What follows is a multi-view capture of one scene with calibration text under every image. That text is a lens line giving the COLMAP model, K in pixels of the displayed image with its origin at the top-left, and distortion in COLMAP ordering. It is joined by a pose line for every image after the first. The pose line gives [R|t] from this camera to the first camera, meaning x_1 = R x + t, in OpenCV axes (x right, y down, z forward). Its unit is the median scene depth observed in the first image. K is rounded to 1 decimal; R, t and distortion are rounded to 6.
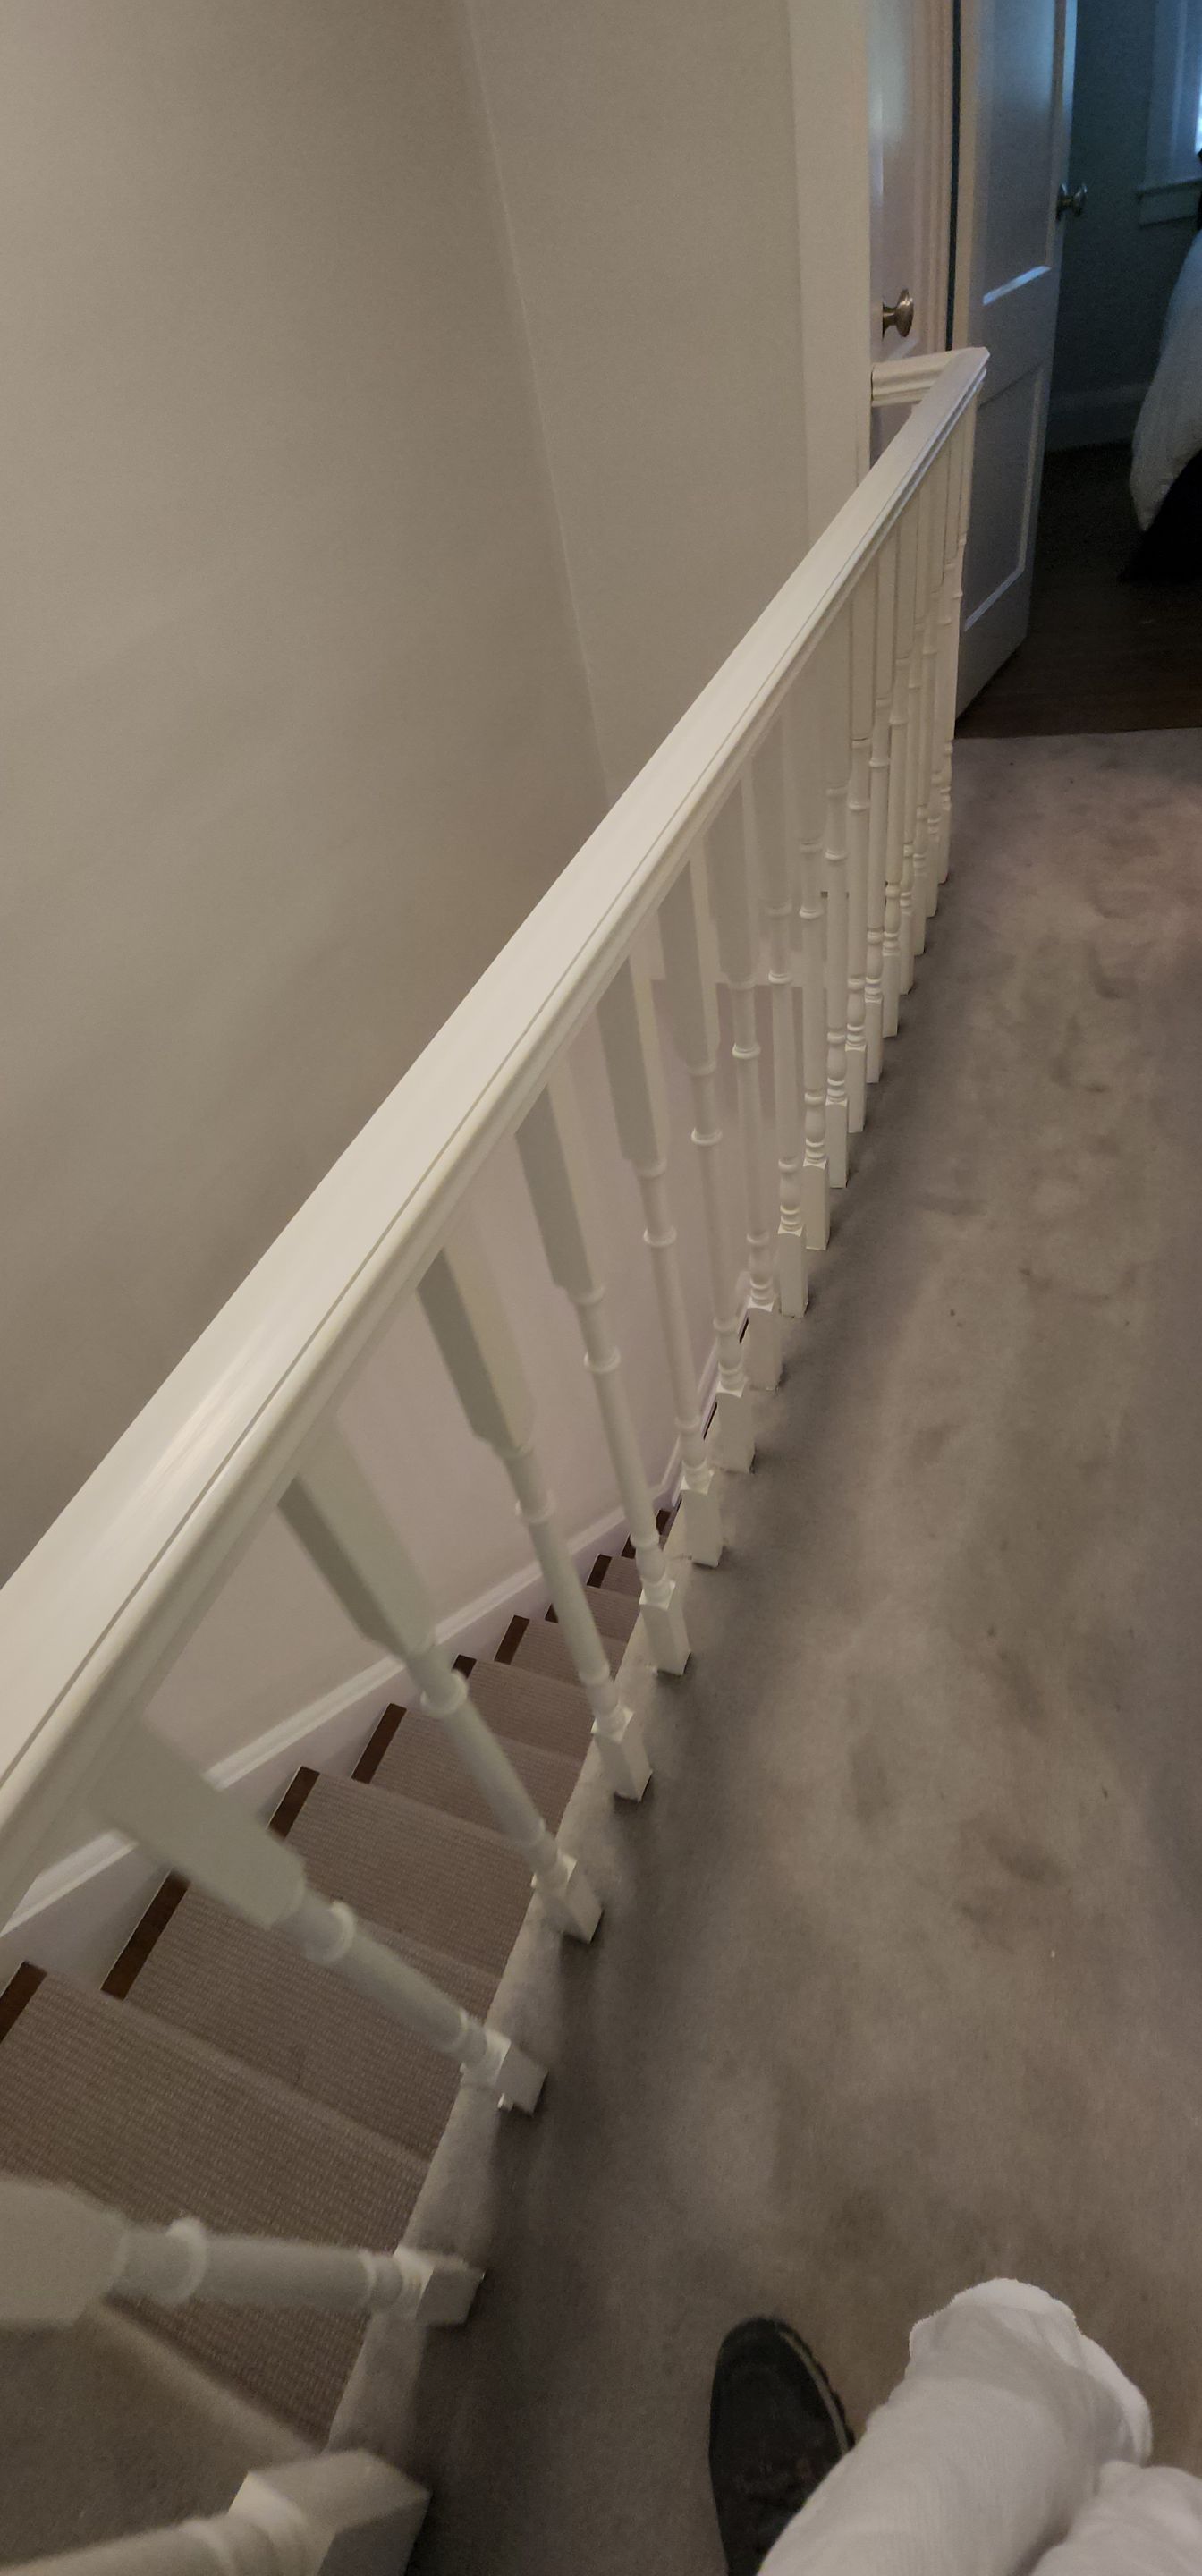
lens RADIAL K [[1081.9, 0, 584.9], [0, 1081.9, 1299.7], [0, 0, 1]] dist [0.010199, -0.008565]
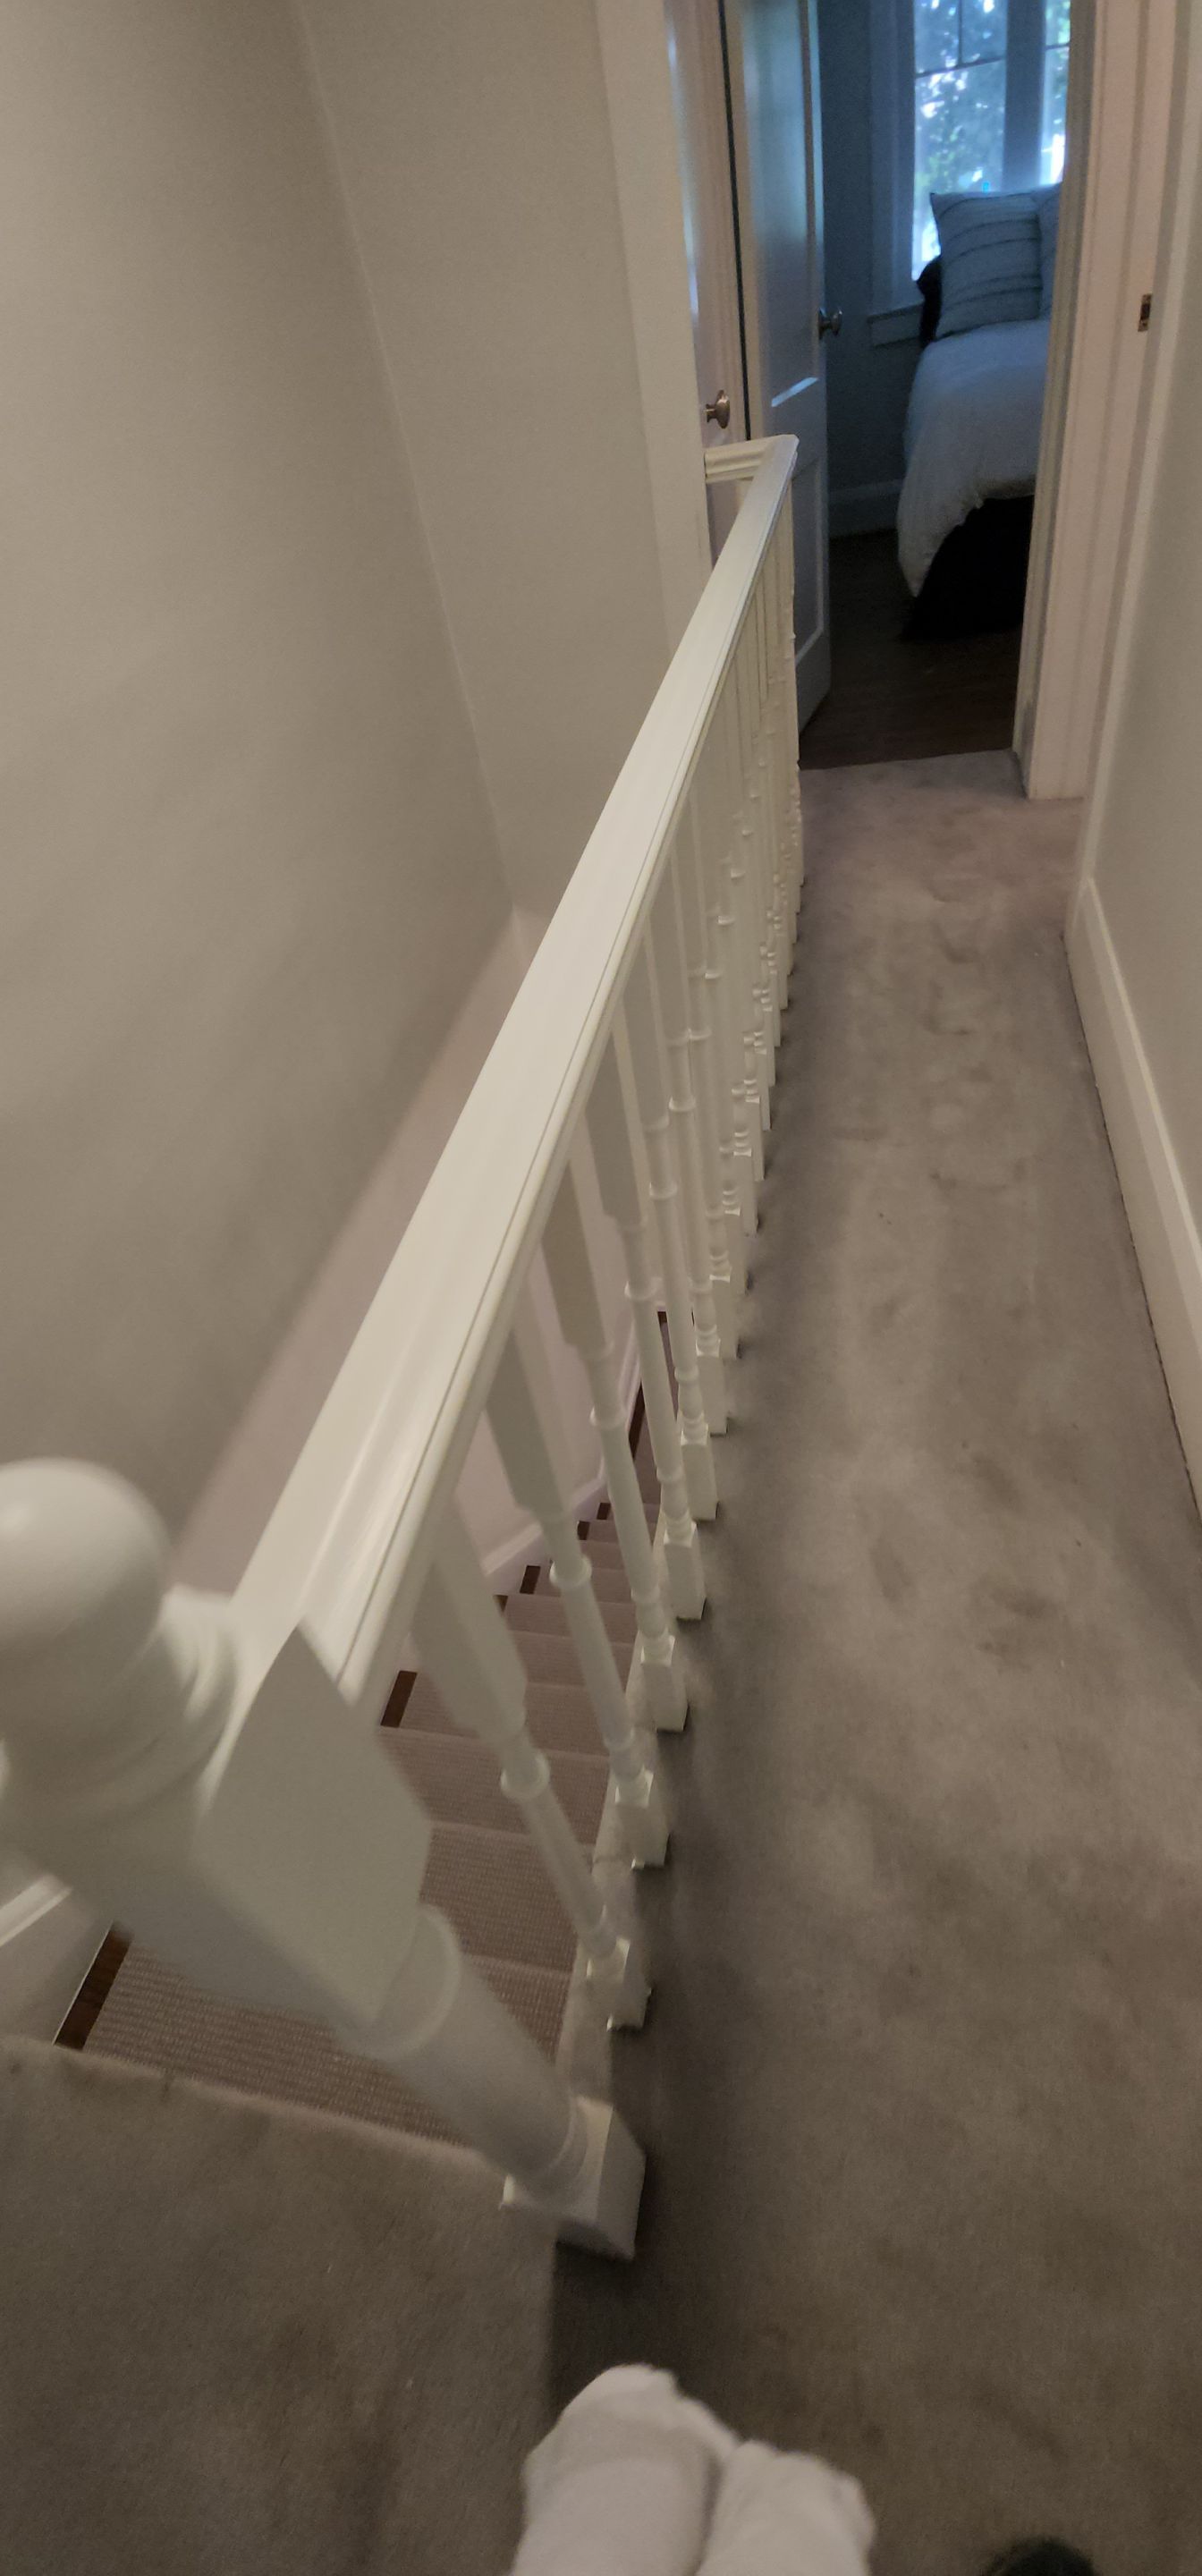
lens RADIAL K [[1081.9, 0, 585.7], [0, 1081.9, 1299.5], [0, 0, 1]] dist [0.010199, -0.008565]
pose [[0.985749, -0.108499, 0.128559, -0.122151], [0.116688, 0.991476, -0.057958, 0.121633], [-0.121175, 0.072133, 0.990007, -0.099219]]
